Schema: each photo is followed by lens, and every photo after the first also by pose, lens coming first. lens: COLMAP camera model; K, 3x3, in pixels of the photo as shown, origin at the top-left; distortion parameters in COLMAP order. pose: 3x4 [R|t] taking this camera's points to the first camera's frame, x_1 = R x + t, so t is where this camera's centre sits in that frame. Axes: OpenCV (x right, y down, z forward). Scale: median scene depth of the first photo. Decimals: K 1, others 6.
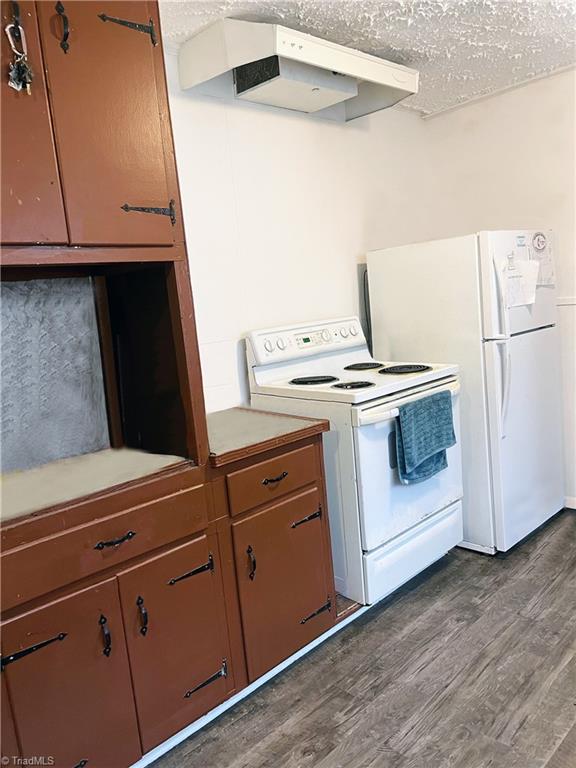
lens RADIAL K [[579.0, 0, 288.0], [0, 579.0, 384.0], [0, 0, 1]] dist [0.057222, -0.061505]
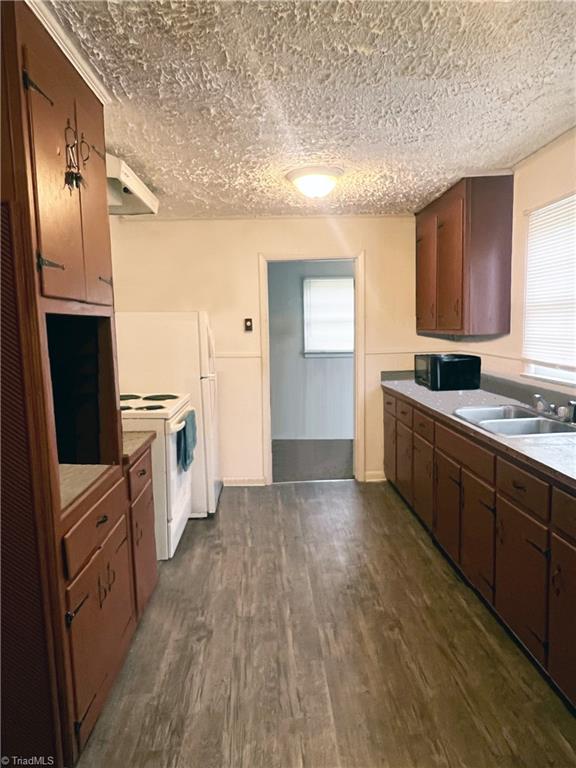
lens RADIAL K [[499.5, 0, 288.0], [0, 499.5, 384.0], [0, 0, 1]] dist [0.001010, 0.000403]
pose [[0.663512, -0.002224, 0.748163, -0.602590], [0.060716, 0.996857, -0.050883, 0.027102], [-0.745698, 0.079187, 0.661562, -0.075021]]
